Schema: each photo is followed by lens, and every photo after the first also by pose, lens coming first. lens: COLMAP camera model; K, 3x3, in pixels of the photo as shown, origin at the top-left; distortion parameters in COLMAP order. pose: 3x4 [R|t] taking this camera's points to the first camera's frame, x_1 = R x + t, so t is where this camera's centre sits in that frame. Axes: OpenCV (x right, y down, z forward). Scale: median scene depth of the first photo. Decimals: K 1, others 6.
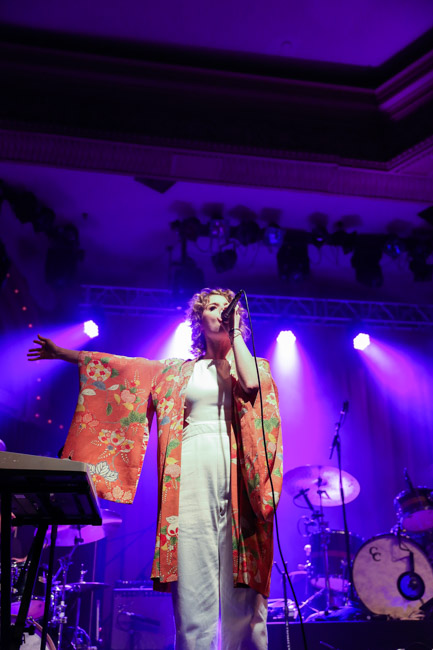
lens RADIAL K [[668.4, 0, 219.8], [0, 668.4, 329.2], [0, 0, 1]] dist [0.043597, 0.015193]
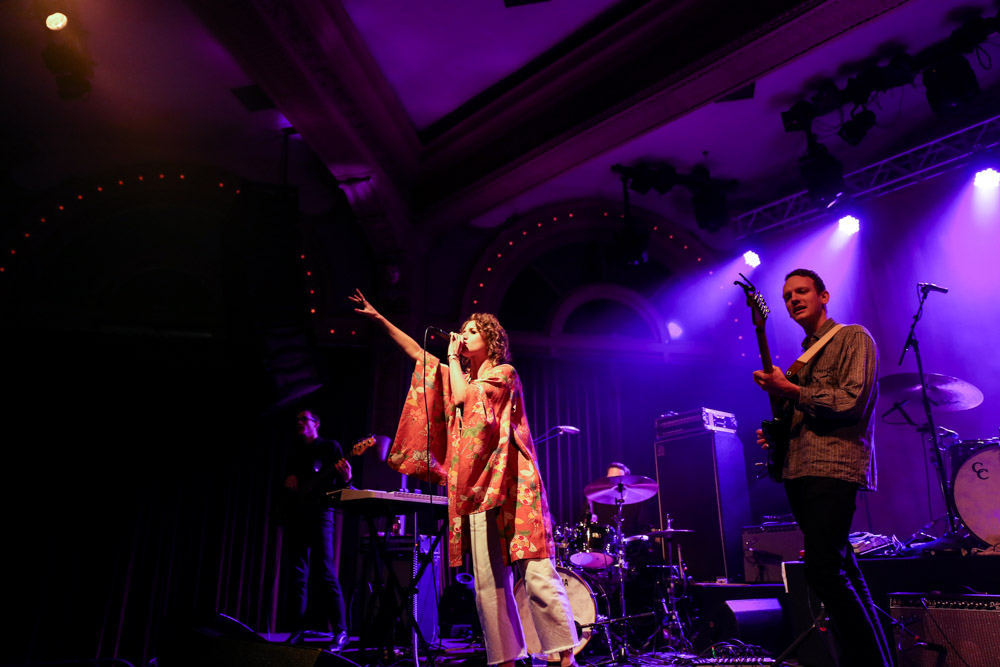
lens RADIAL K [[685.3, 0, 500.0], [0, 685.3, 333.5], [0, 0, 1]] dist [-0.111426, 0.085167]
pose [[0.583172, -0.262761, -0.768679, 0.522667], [0.363548, 0.930614, -0.042303, 0.014210], [0.726459, -0.254782, 0.638235, 0.141062]]
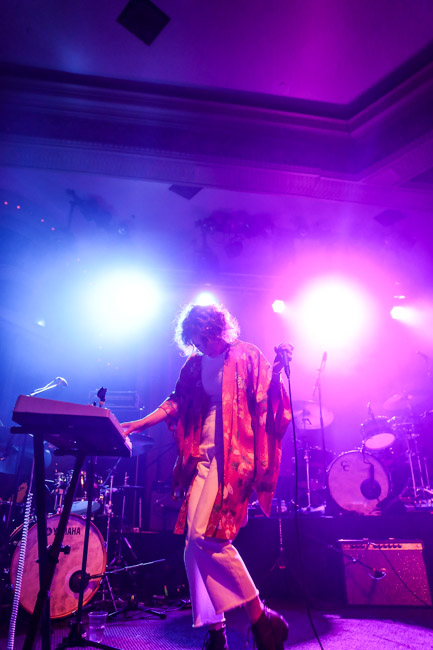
lens RADIAL K [[445.4, 0, 220.0], [0, 445.4, 327.1], [0, 0, 1]] dist [-0.111426, 0.085167]
pose [[0.999758, 0.010063, -0.019587, -0.003893], [-0.008997, 0.998511, 0.053795, 0.012828], [0.020100, -0.053606, 0.998360, 0.136710]]
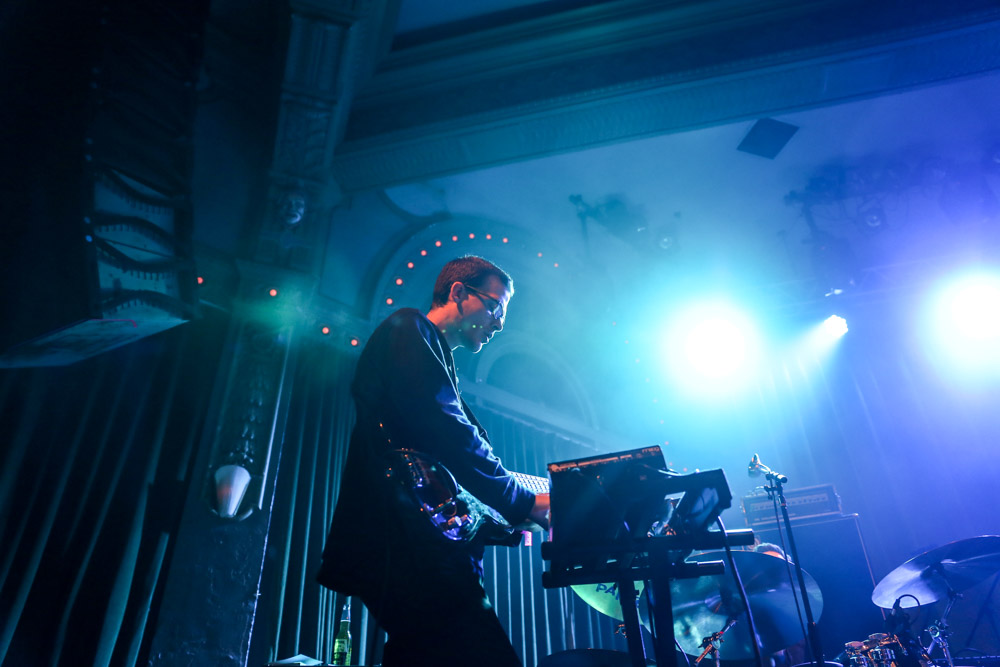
lens RADIAL K [[685.3, 0, 500.0], [0, 685.3, 333.5], [0, 0, 1]] dist [-0.111426, 0.085167]
pose [[0.917381, -0.212734, -0.336388, -0.254912], [0.180474, 0.975628, -0.124814, 0.066281], [0.354742, 0.053793, 0.933416, 0.235987]]
